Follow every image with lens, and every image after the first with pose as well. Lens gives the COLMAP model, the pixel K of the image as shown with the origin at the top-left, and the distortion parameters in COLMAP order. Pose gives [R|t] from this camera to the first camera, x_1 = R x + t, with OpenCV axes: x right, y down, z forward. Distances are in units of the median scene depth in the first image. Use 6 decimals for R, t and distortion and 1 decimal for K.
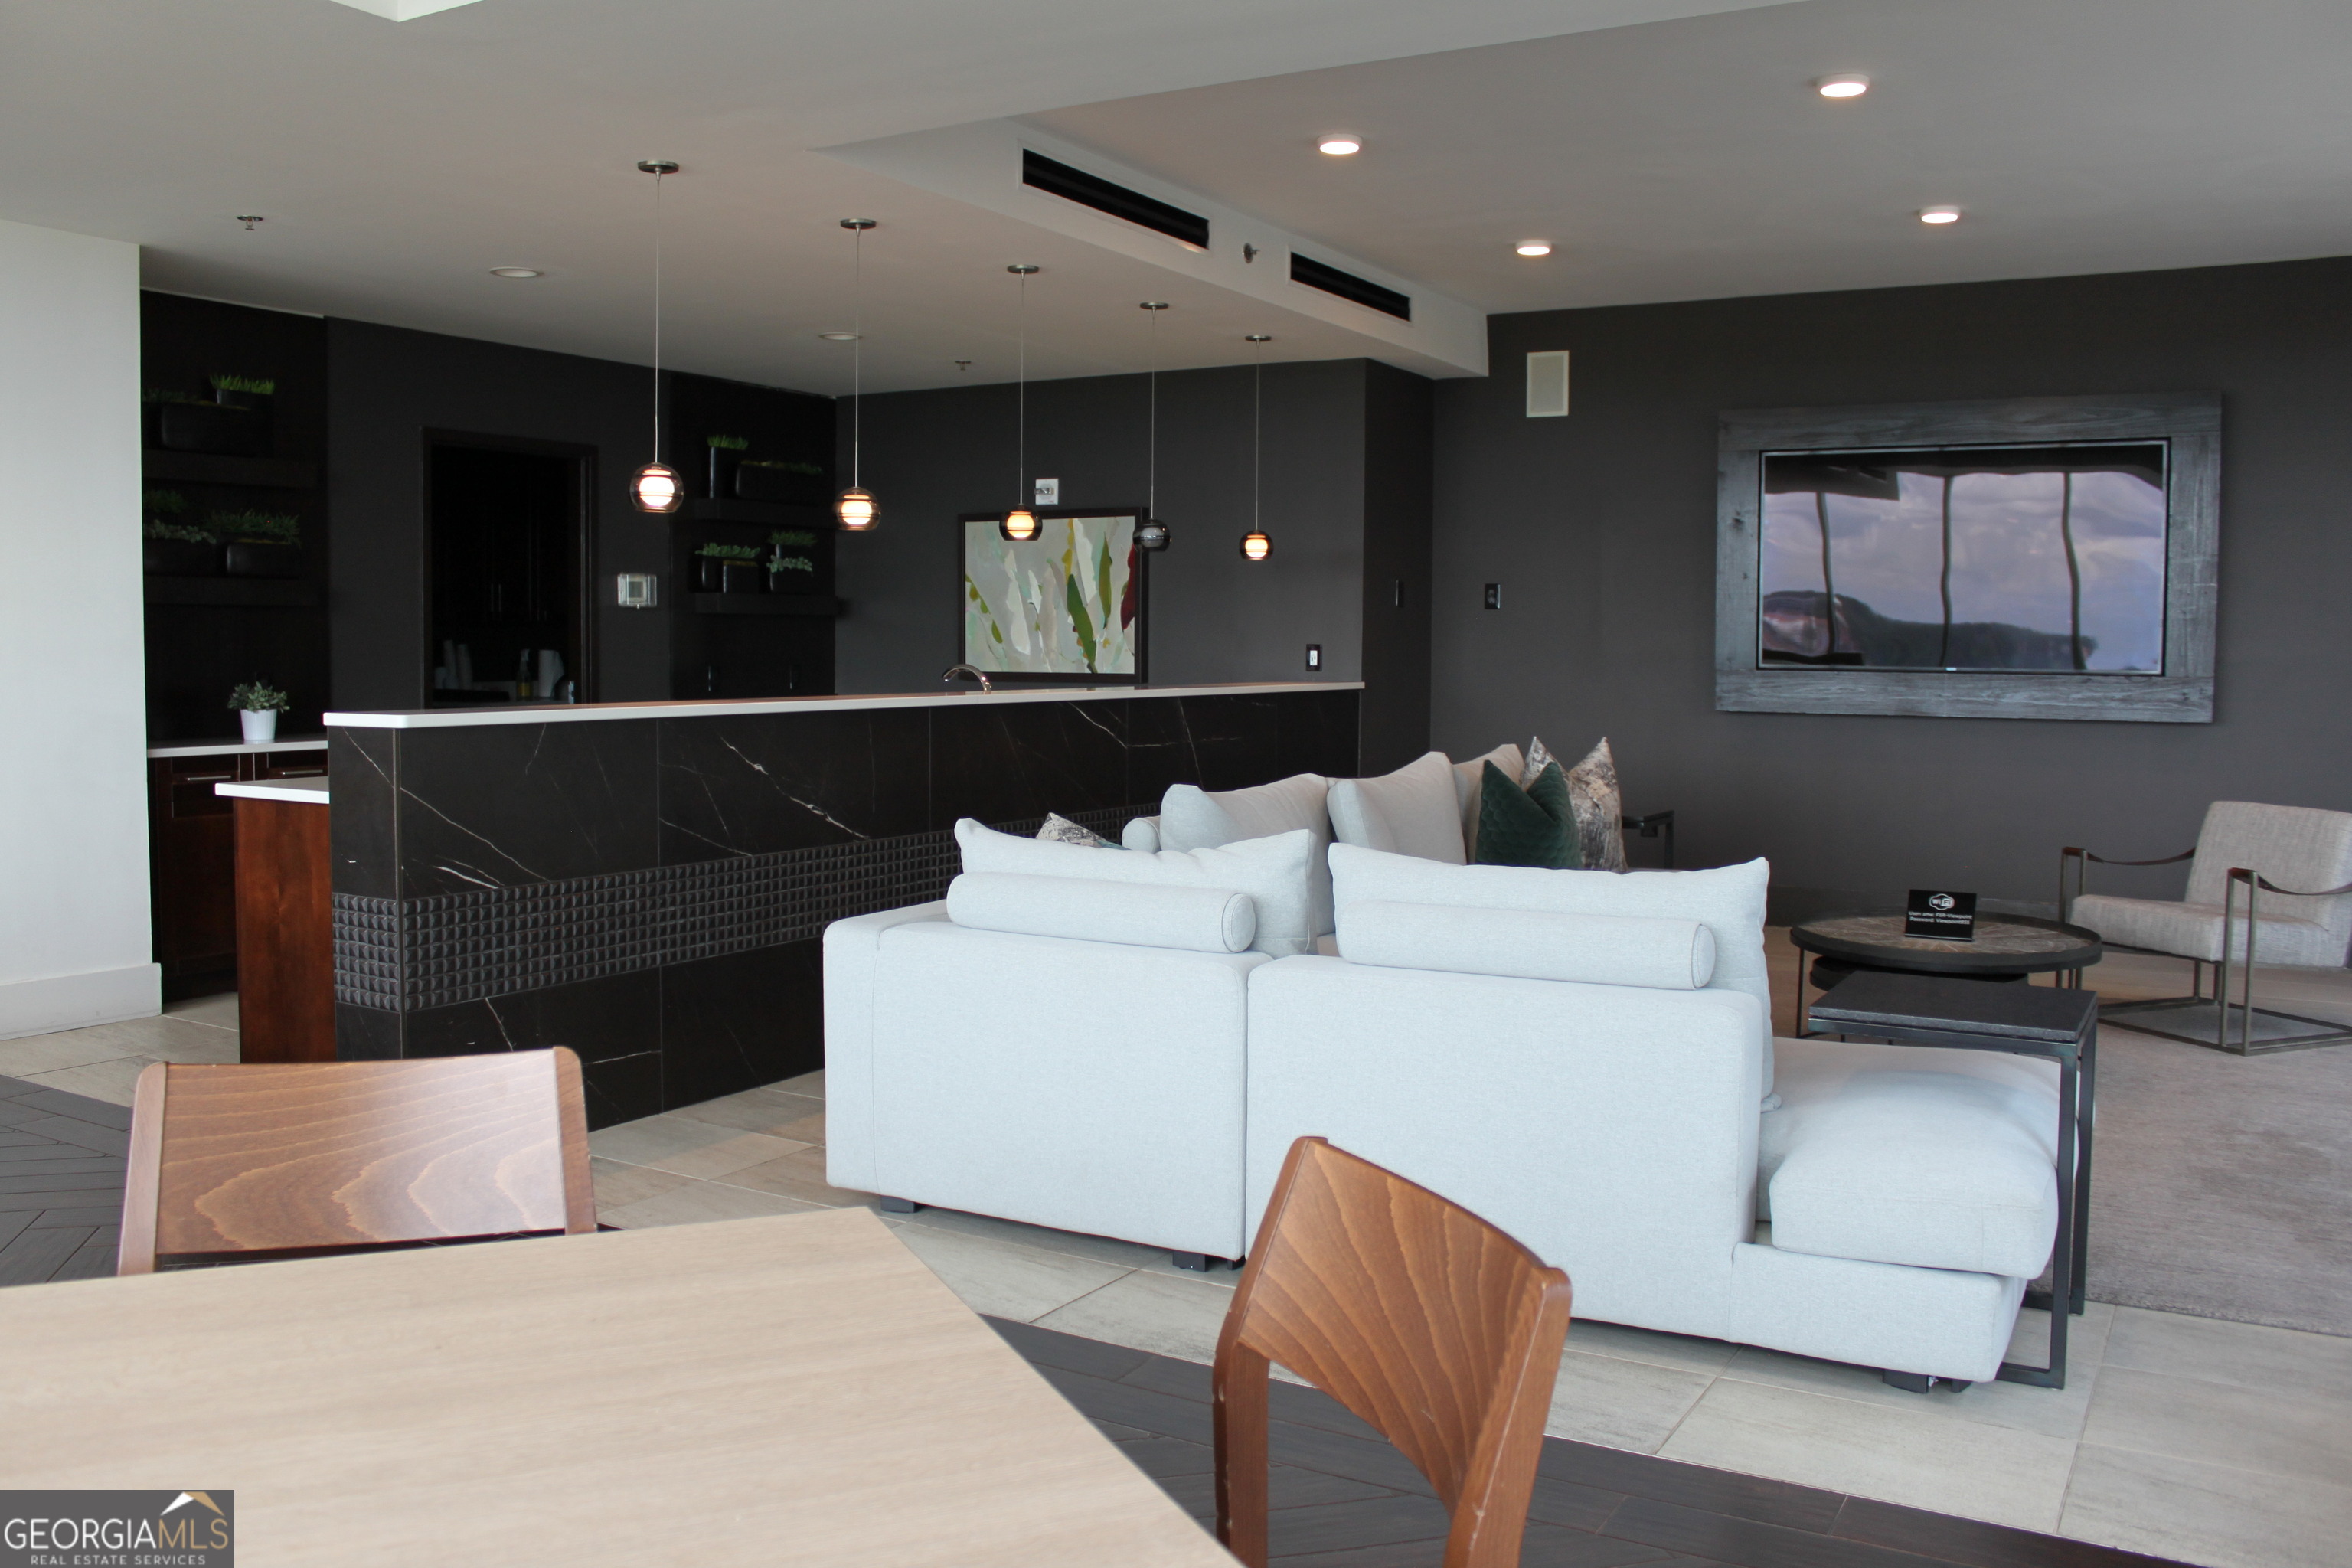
lens RADIAL K [[1974.9, 0, 1169.5], [0, 1974.9, 774.1], [0, 0, 1]] dist [-0.079016, 0.020655]
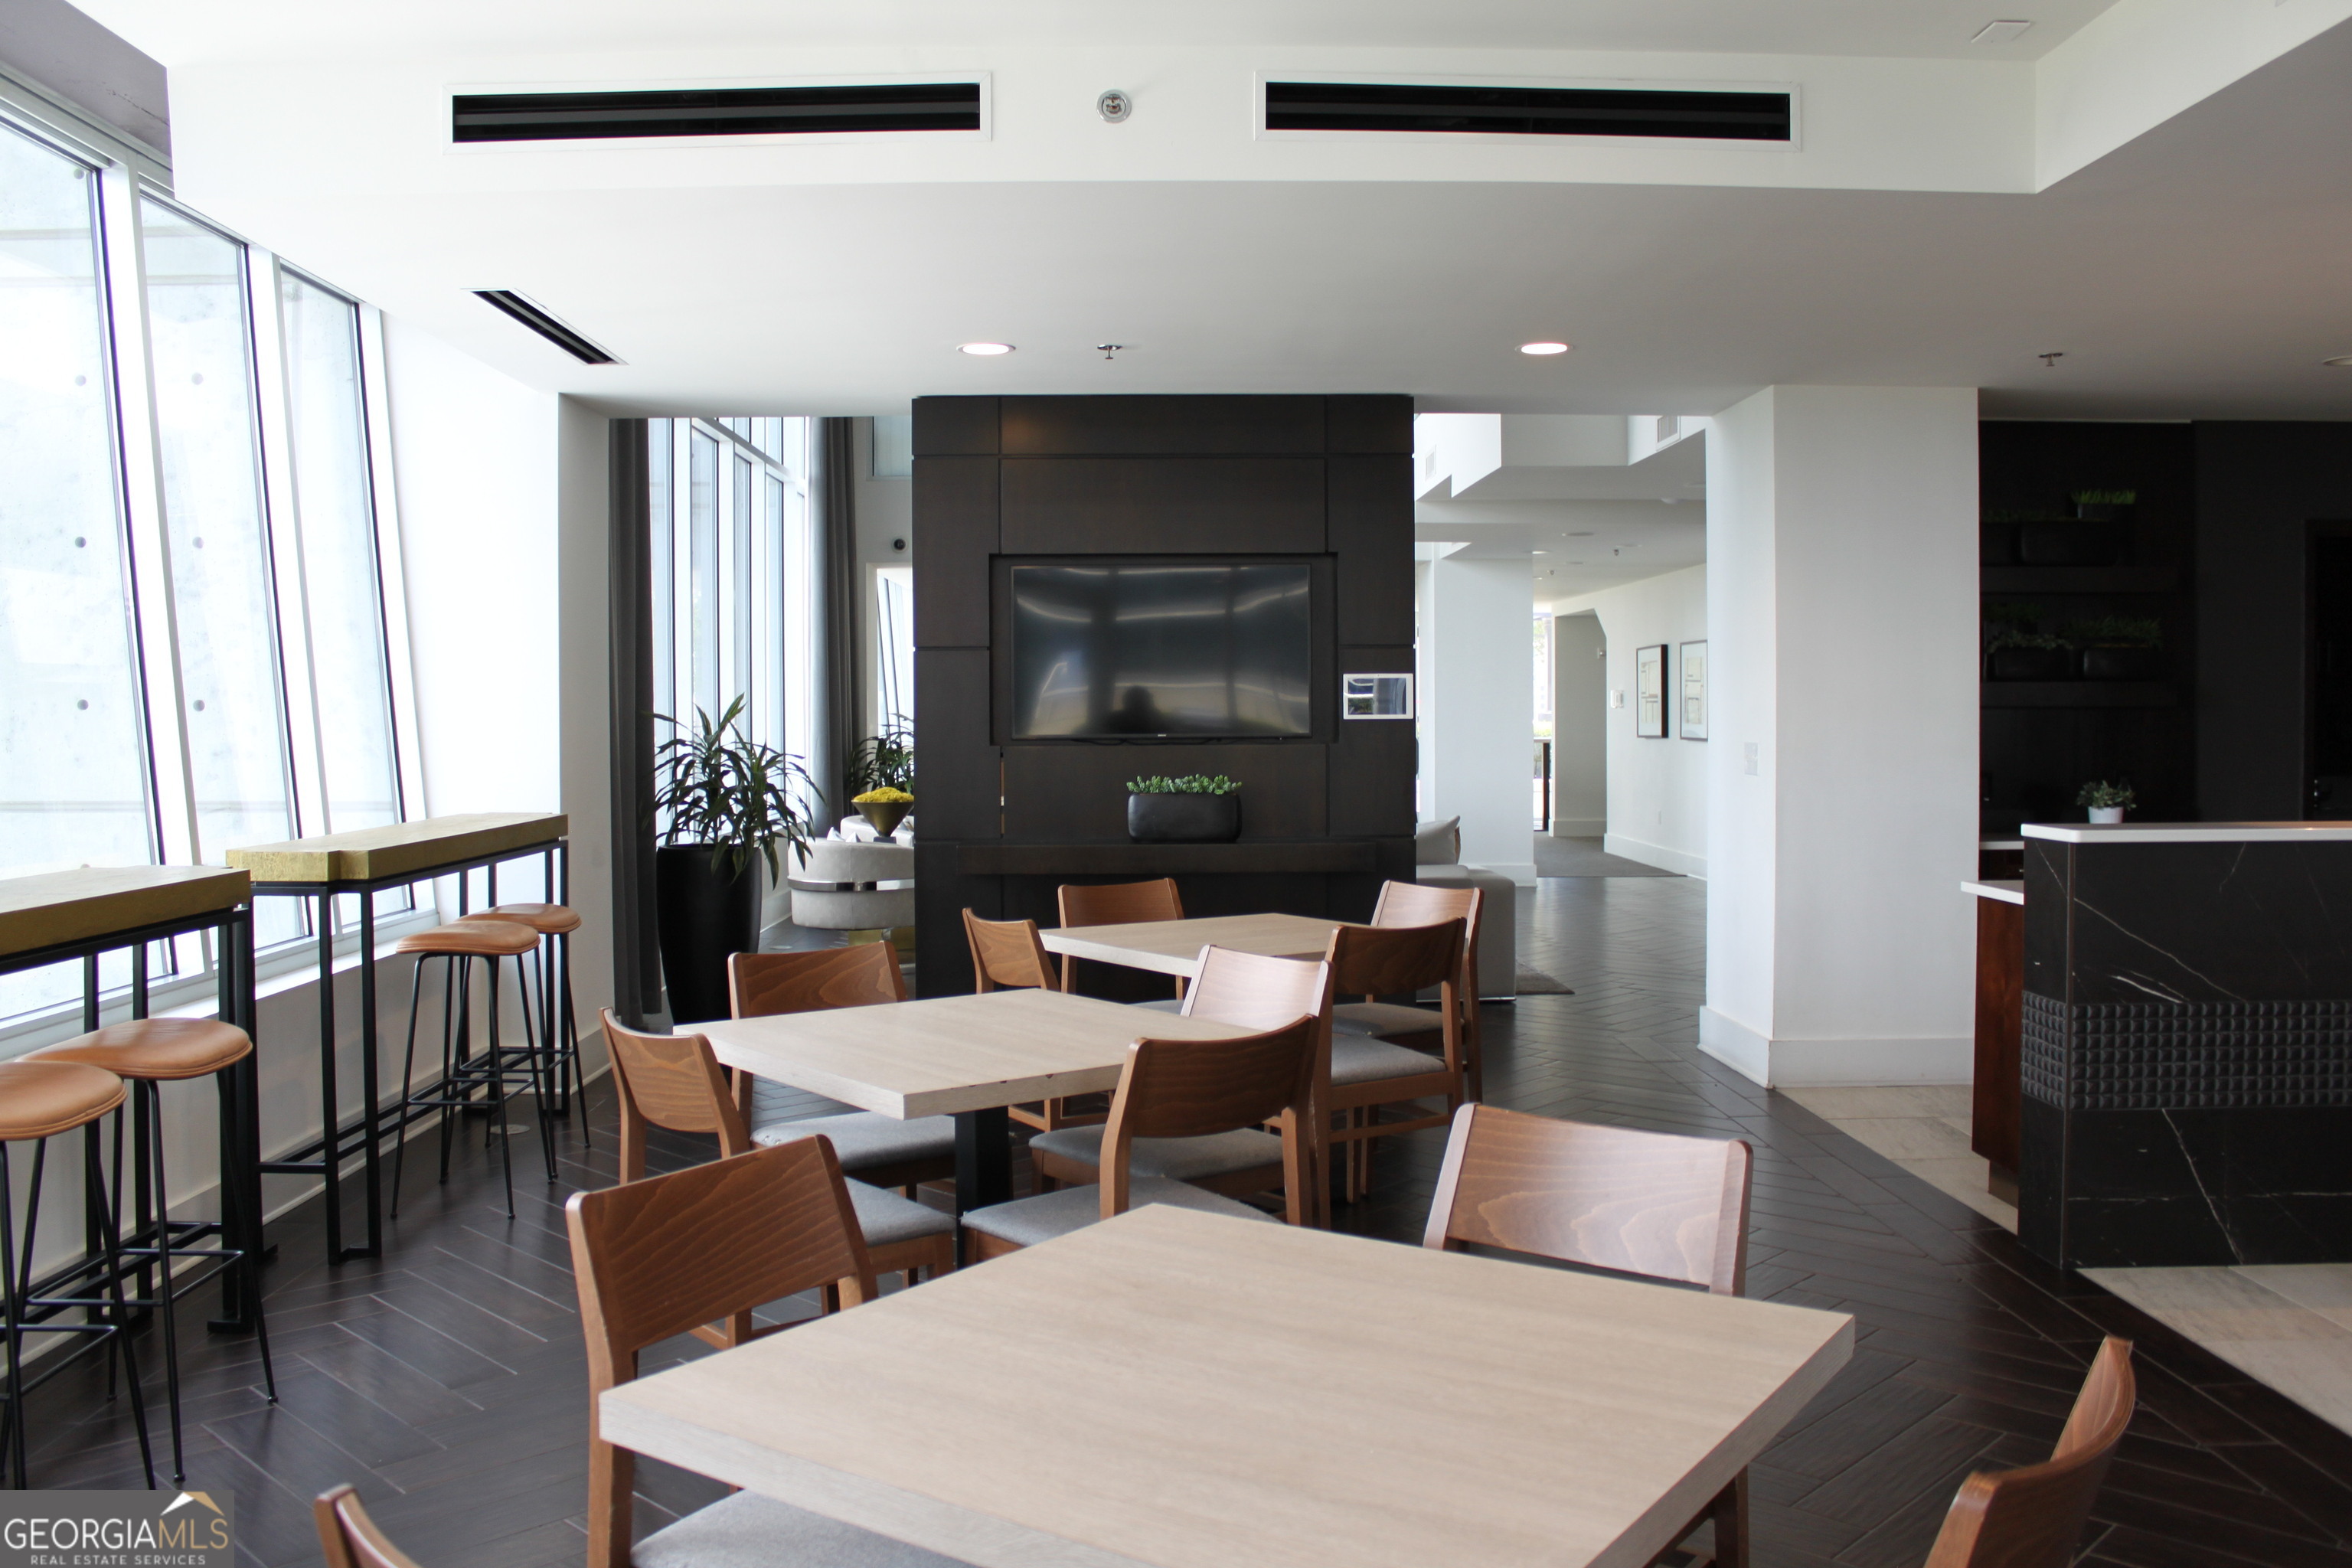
lens RADIAL K [[1974.9, 0, 1172.5], [0, 1974.9, 786.7], [0, 0, 1]] dist [-0.079016, 0.020655]
pose [[0.543328, 0.022945, -0.839207, 0.208645], [-0.048636, 0.998808, -0.004180, -0.023429], [0.838110, 0.043087, 0.543796, 0.014982]]
